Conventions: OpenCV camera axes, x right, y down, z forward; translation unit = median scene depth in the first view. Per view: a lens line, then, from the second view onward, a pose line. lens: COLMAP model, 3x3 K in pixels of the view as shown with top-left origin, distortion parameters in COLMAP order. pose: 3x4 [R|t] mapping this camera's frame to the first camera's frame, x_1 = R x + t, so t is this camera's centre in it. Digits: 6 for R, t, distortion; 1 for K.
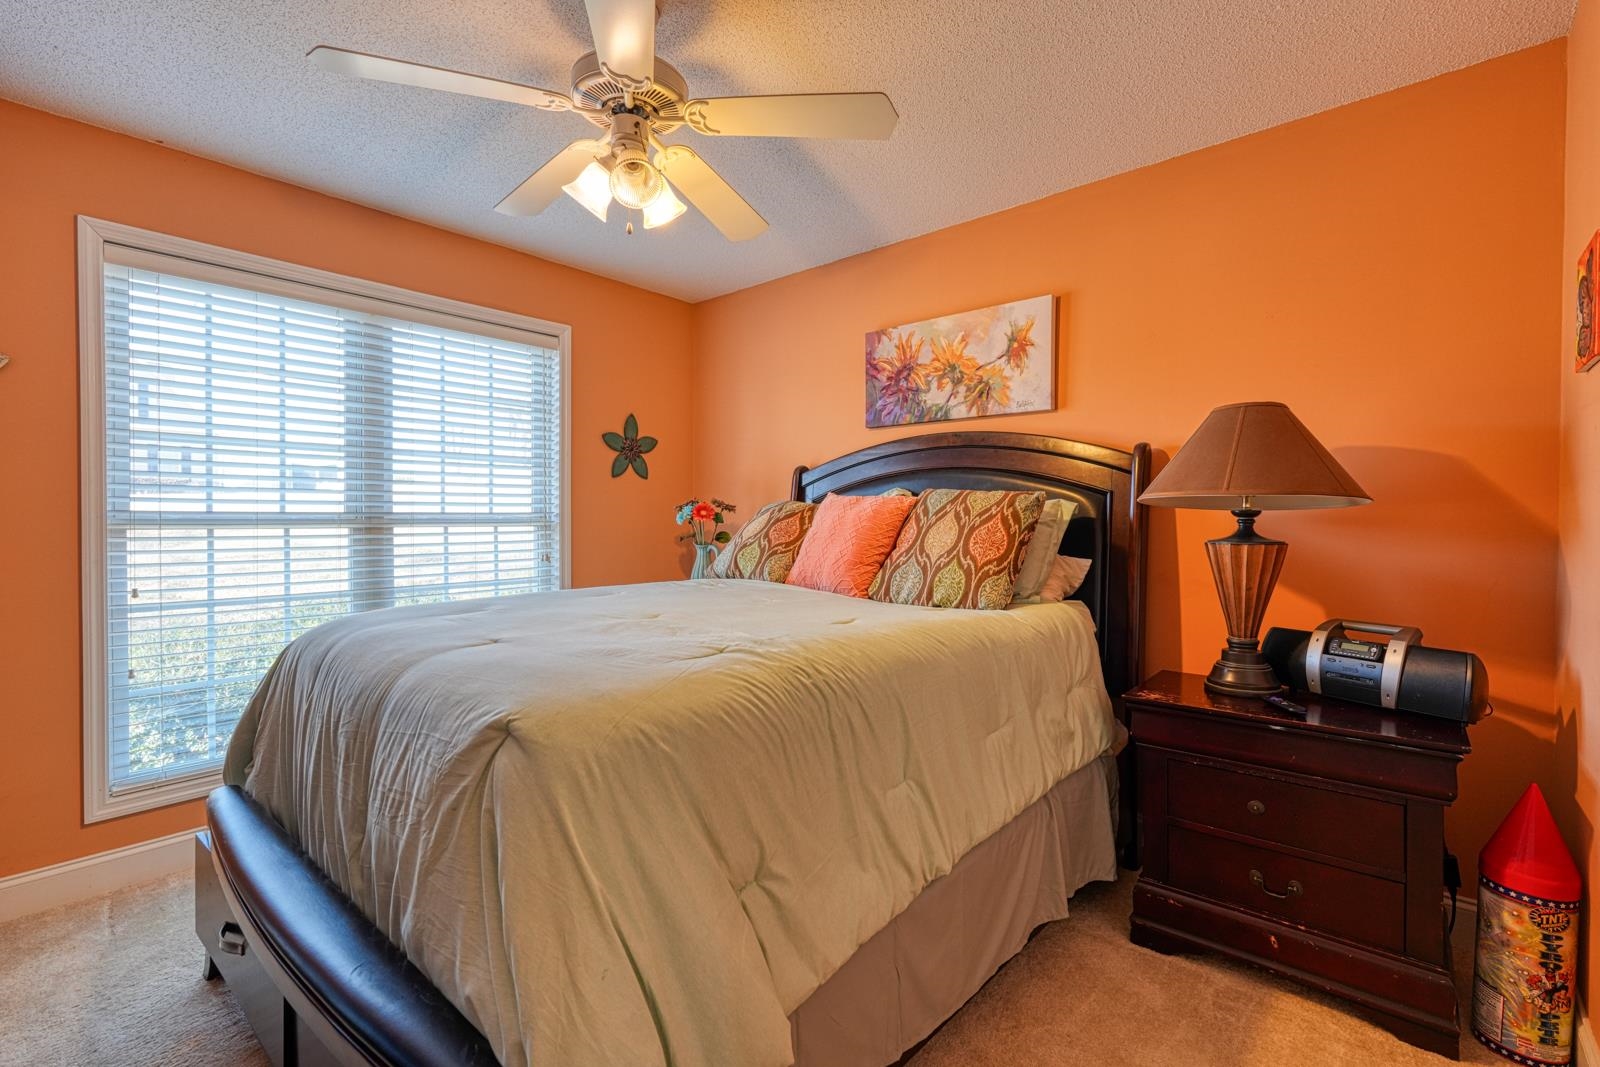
lens RADIAL K [[699.1, 0, 801.5], [0, 699.1, 529.2], [0, 0, 1]] dist [0.002468, 0.000067]
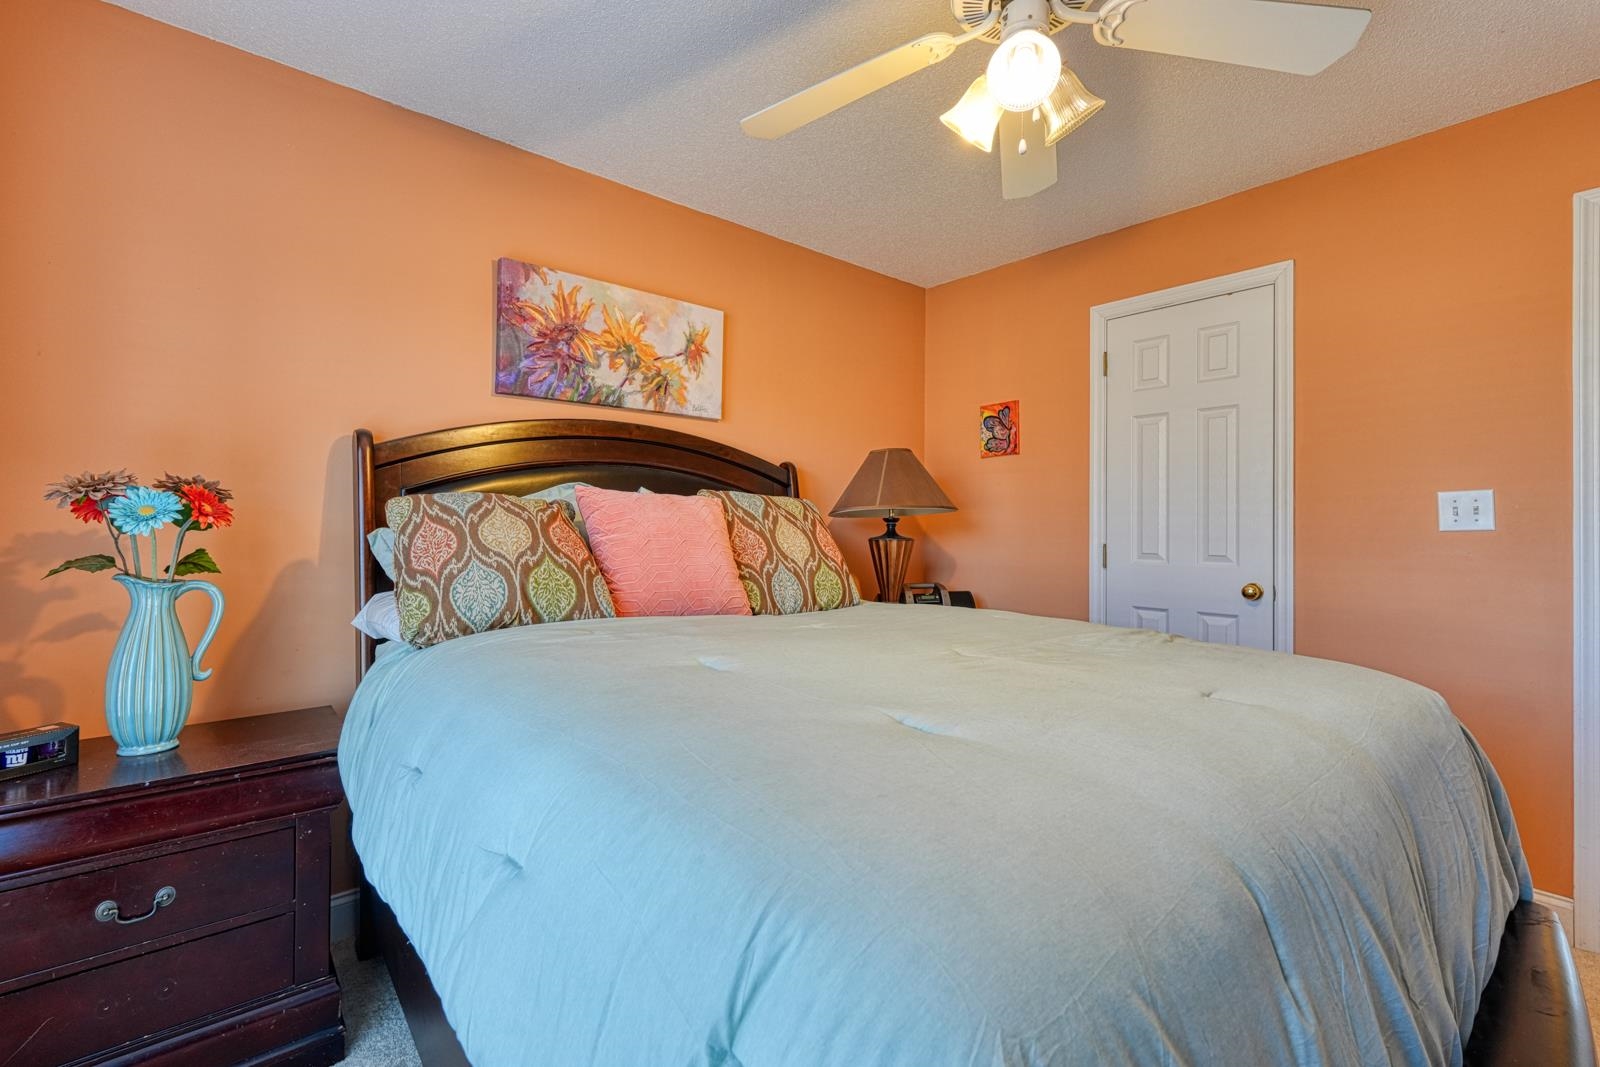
lens RADIAL K [[699.1, 0, 801.5], [0, 699.1, 529.2], [0, 0, 1]] dist [0.002468, 0.000067]
pose [[0.146219, -0.008695, 0.989214, -0.616226], [0.010550, 0.999918, 0.007229, -0.010775], [-0.989196, 0.009379, 0.146298, 0.665012]]
